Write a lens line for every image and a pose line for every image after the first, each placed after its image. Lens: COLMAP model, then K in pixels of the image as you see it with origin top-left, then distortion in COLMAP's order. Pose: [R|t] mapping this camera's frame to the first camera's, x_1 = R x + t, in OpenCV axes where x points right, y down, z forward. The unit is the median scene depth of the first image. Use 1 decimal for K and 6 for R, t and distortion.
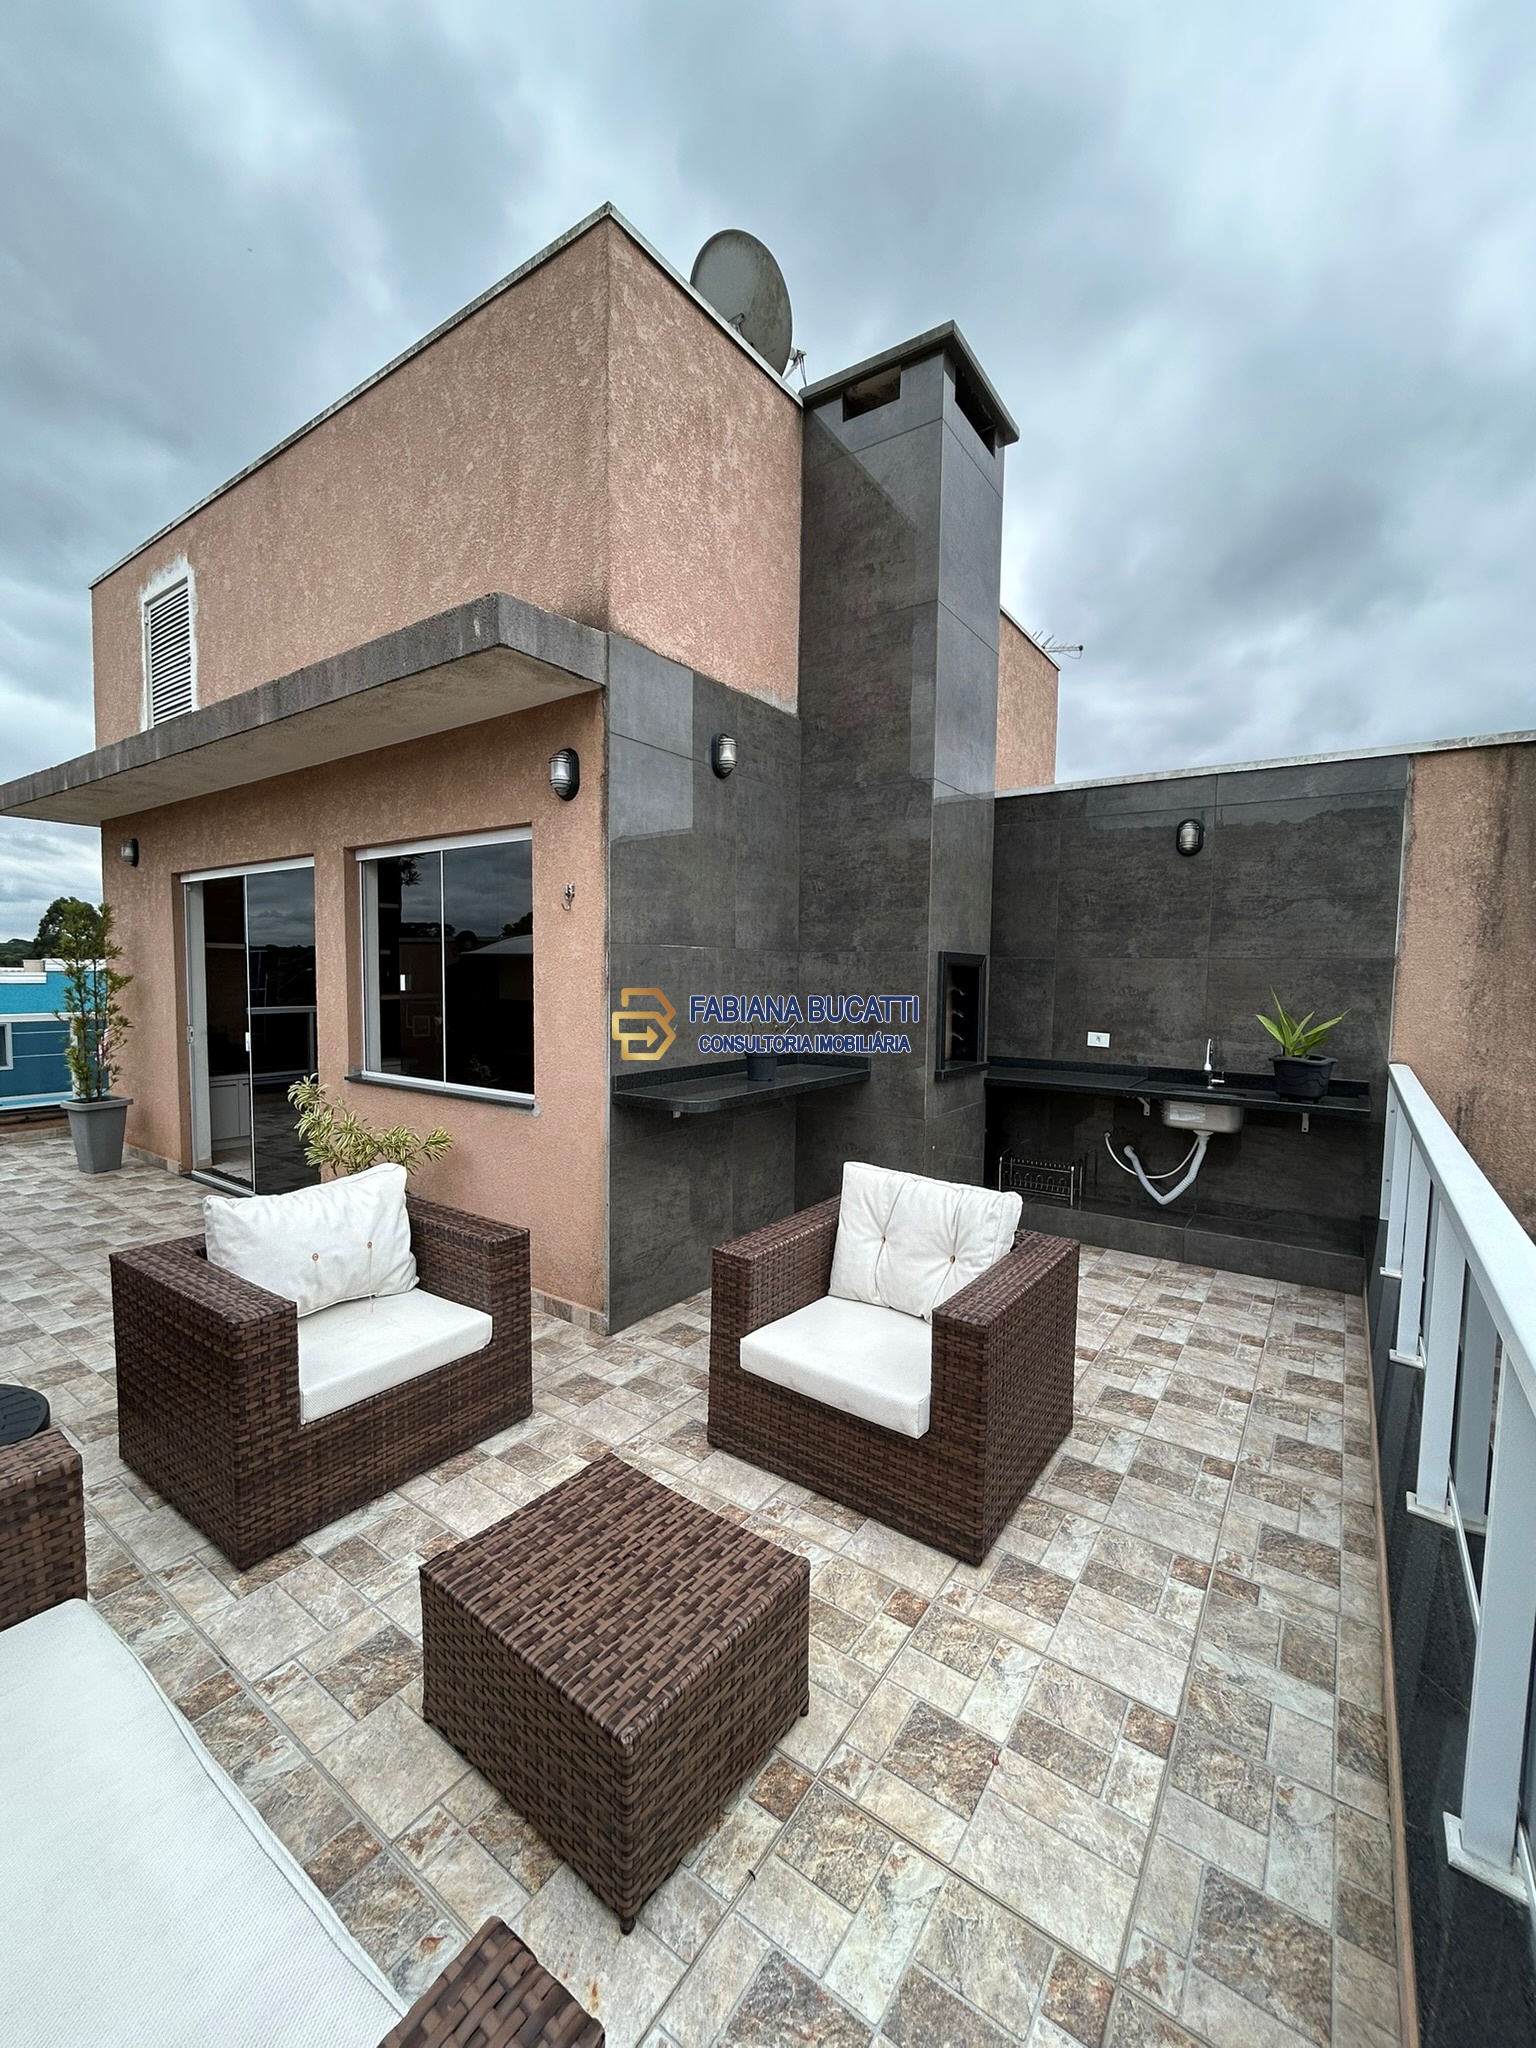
lens RADIAL K [[830.8, 0, 782.2], [0, 830.8, 1023.7], [0, 0, 1]] dist [0.006479, -0.001714]
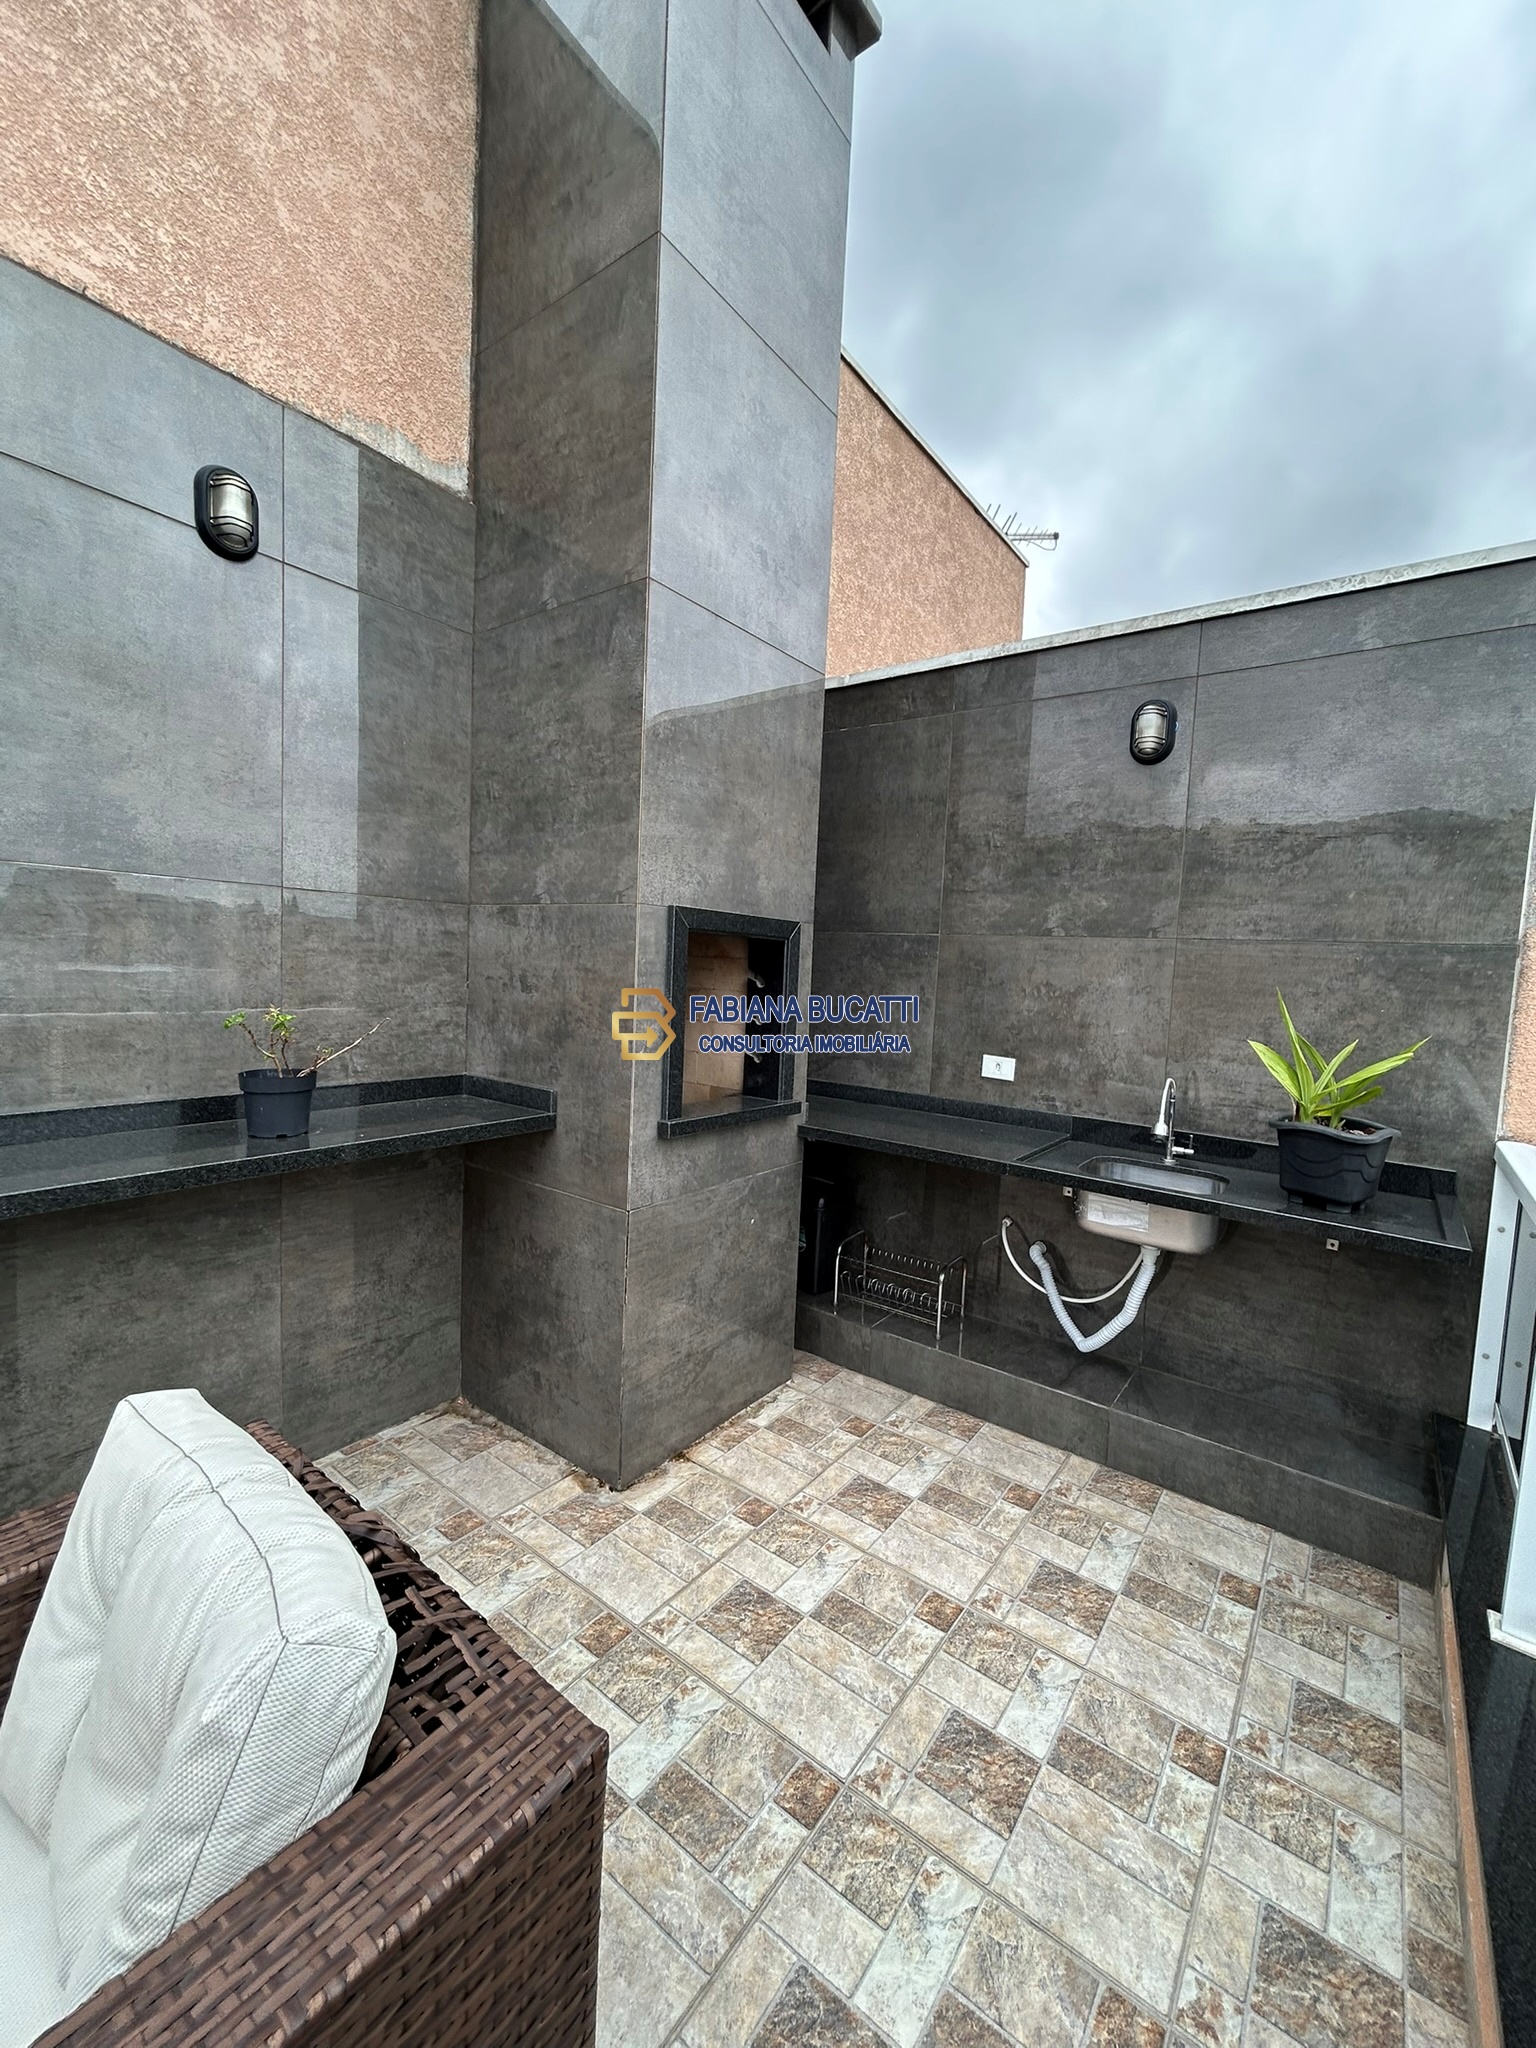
lens RADIAL K [[830.8, 0, 776.7], [0, 830.8, 1027.2], [0, 0, 1]] dist [0.006479, -0.001714]
pose [[0.998849, 0.033882, -0.033954, 0.271726], [-0.033552, 0.999384, 0.010247, -0.013997], [0.034280, -0.009096, 0.999371, 0.434106]]
